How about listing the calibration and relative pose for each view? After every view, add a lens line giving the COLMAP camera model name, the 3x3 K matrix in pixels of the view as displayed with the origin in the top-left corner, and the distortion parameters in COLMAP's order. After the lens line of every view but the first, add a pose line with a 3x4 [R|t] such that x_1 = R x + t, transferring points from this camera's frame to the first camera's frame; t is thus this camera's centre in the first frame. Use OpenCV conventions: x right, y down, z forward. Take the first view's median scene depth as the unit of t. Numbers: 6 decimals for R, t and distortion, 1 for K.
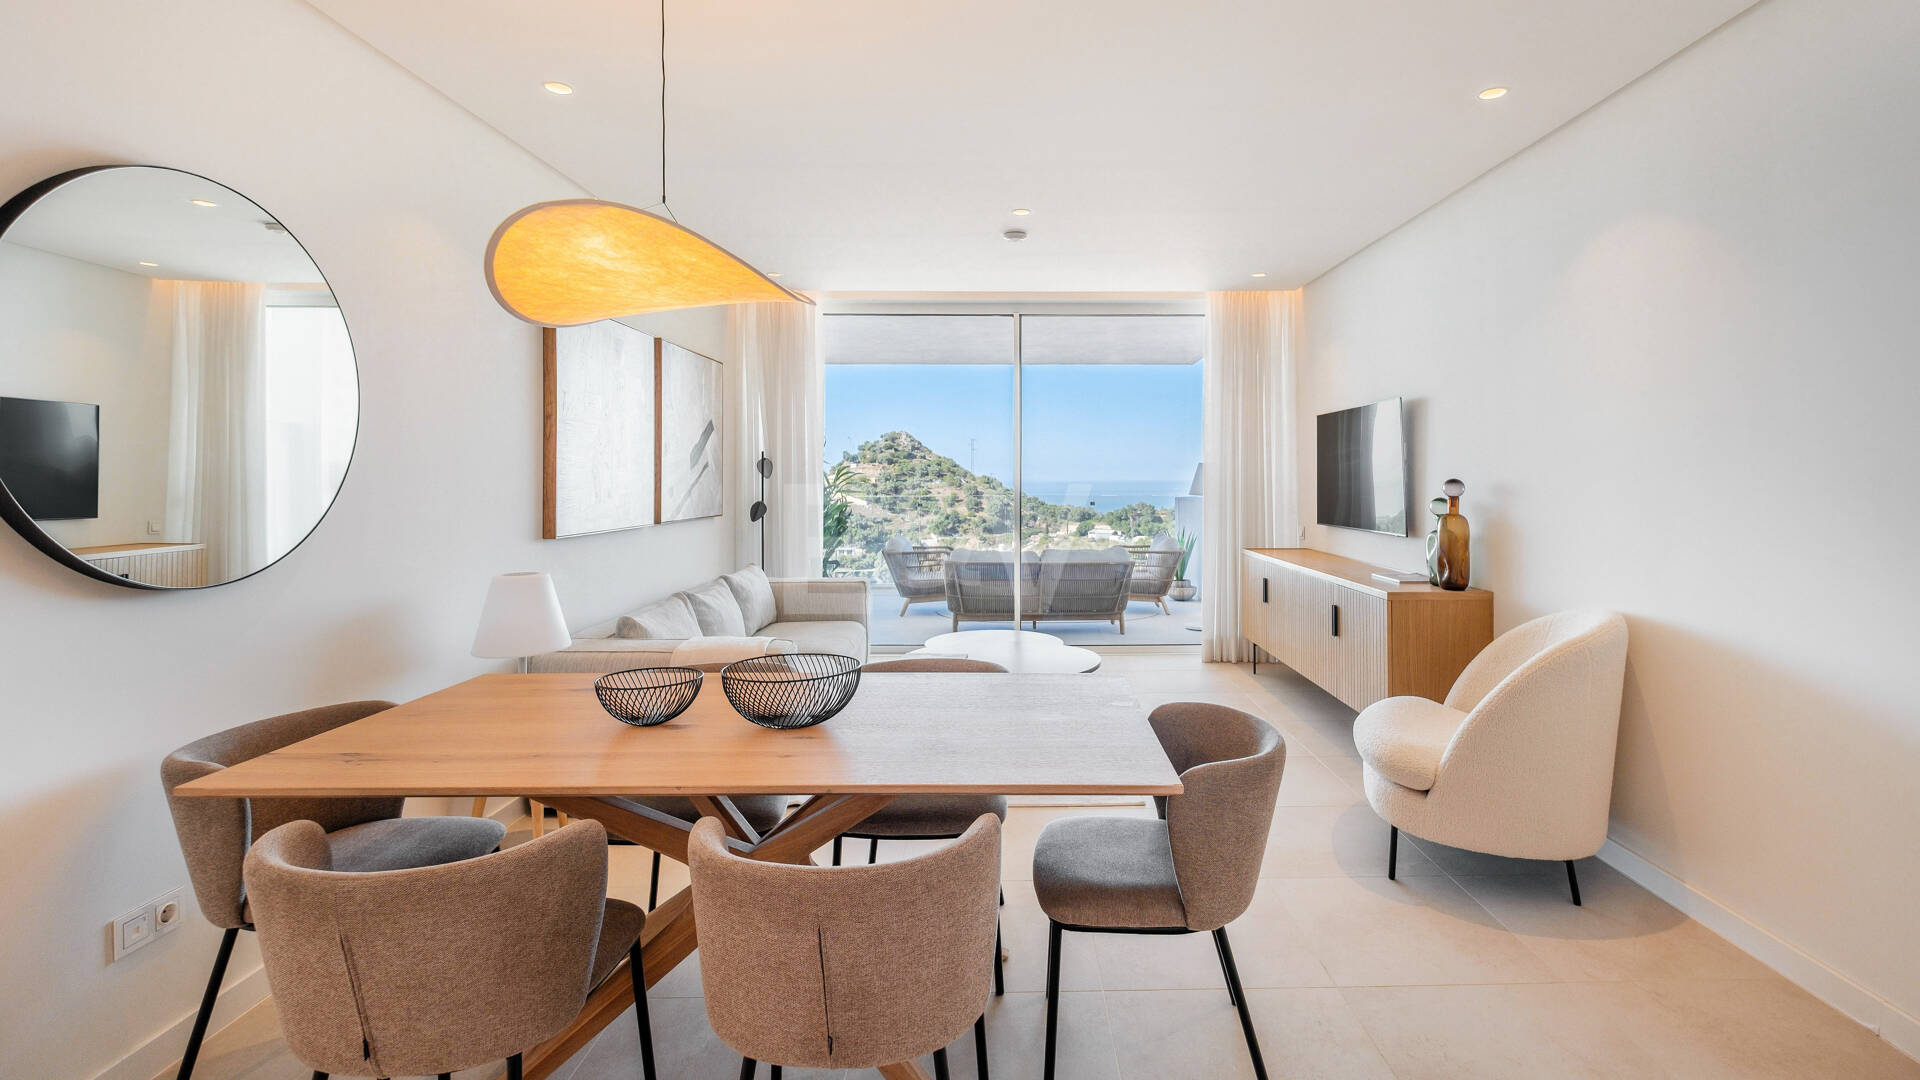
lens RADIAL K [[890.0, 0, 1030.8], [0, 890.0, 476.3], [0, 0, 1]] dist [-0.000764, -0.000181]
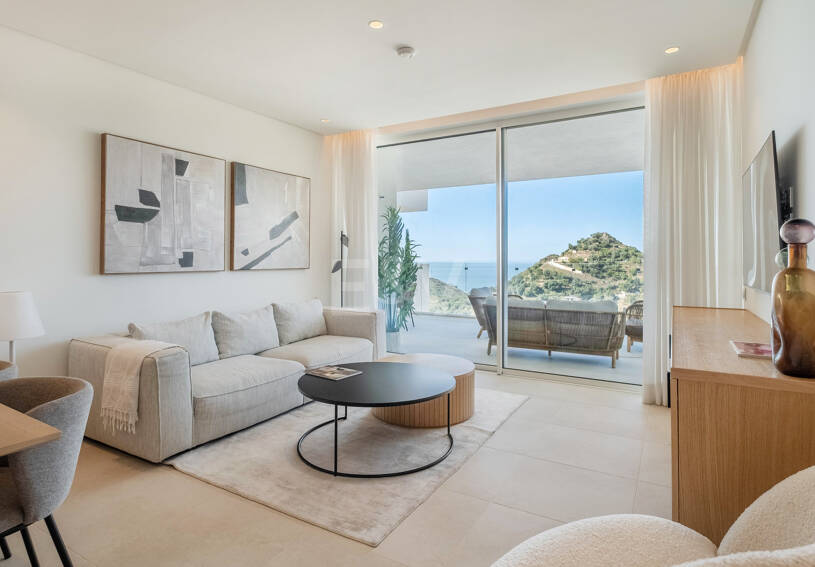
lens RADIAL K [[464.3, 0, 400.2], [0, 464.3, 257.1], [0, 0, 1]] dist [0.006179, 0.000745]
pose [[0.844562, 0.001301, -0.535457, 0.179713], [-0.002129, 0.999997, -0.000928, 0.014937], [0.535454, 0.001923, 0.844562, 0.227107]]
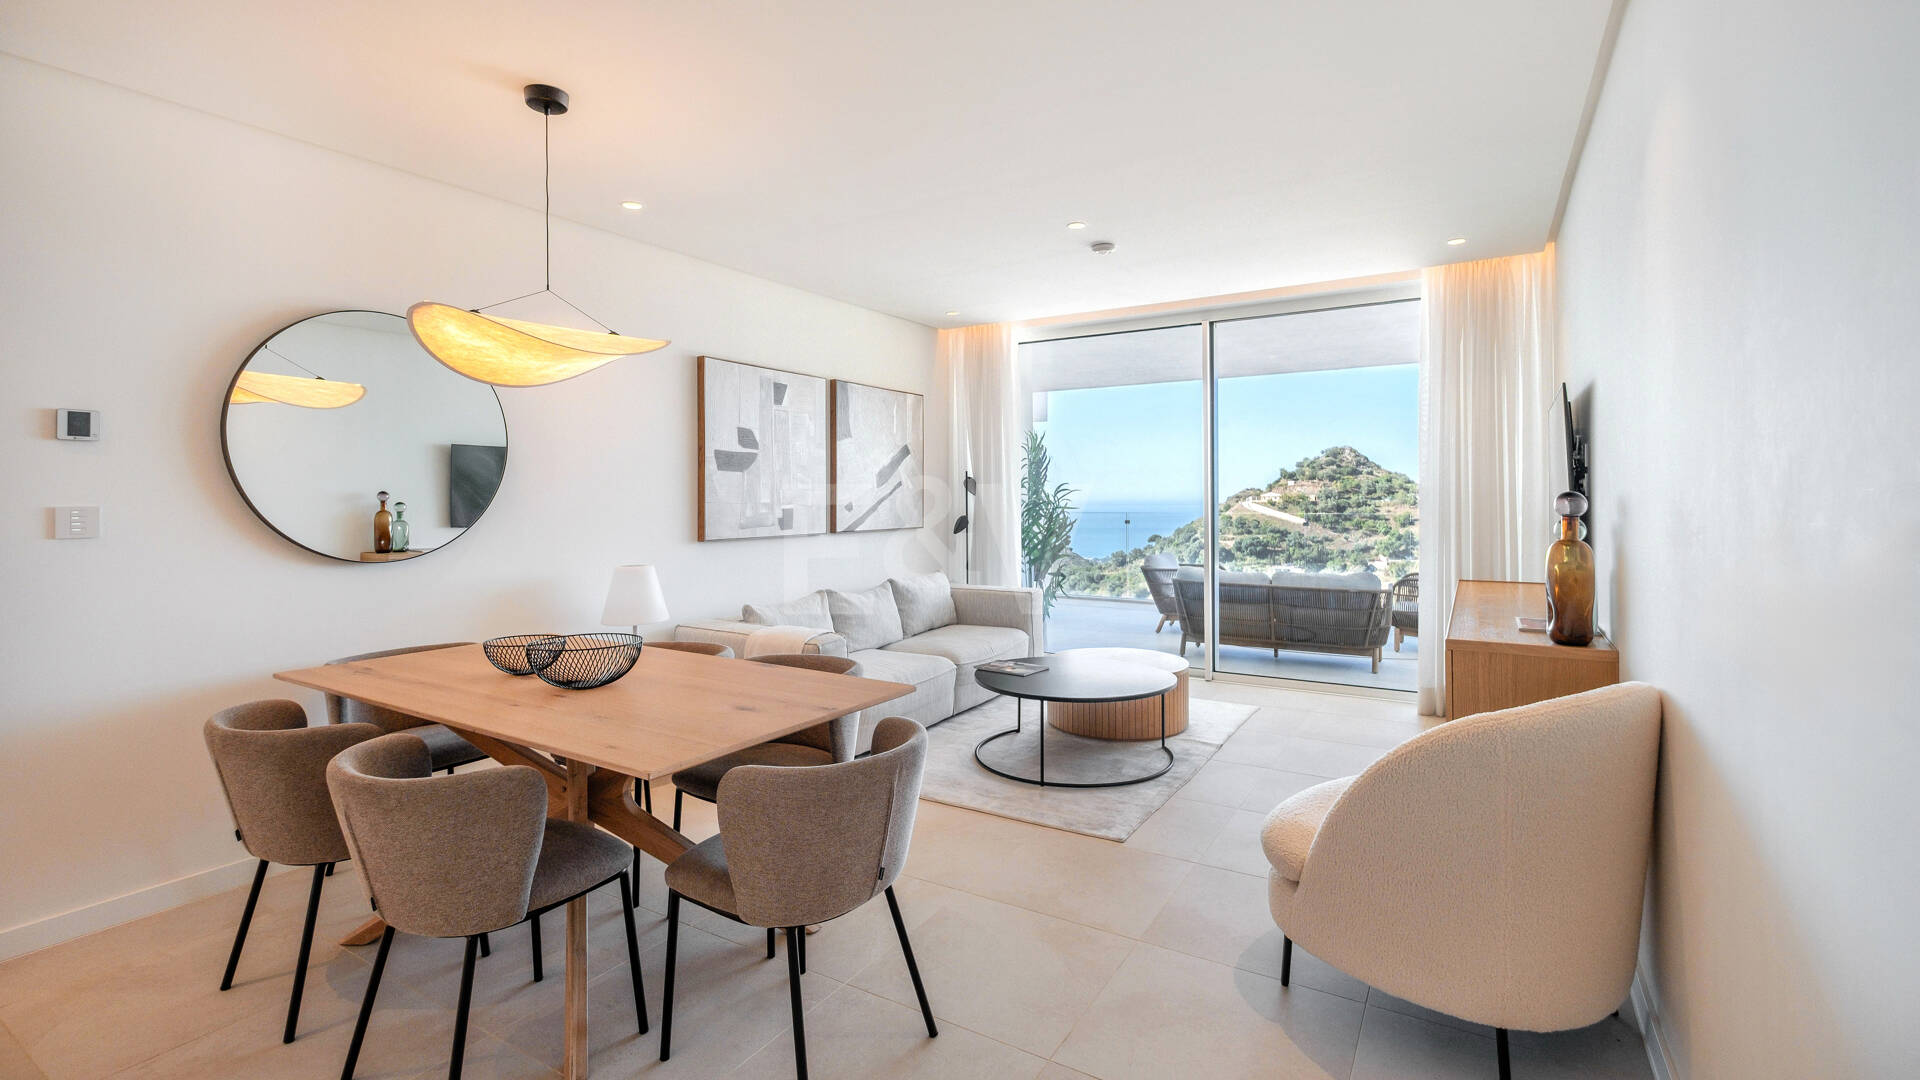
lens RADIAL K [[860.6, 0, 947.0], [0, 860.6, 502.0], [0, 0, 1]] dist [0.000680, 0.000022]
pose [[0.833166, 0.000949, -0.553022, 0.194533], [0.004051, 0.999961, 0.007819, 0.001346], [0.553008, -0.008755, 0.833130, 0.058485]]
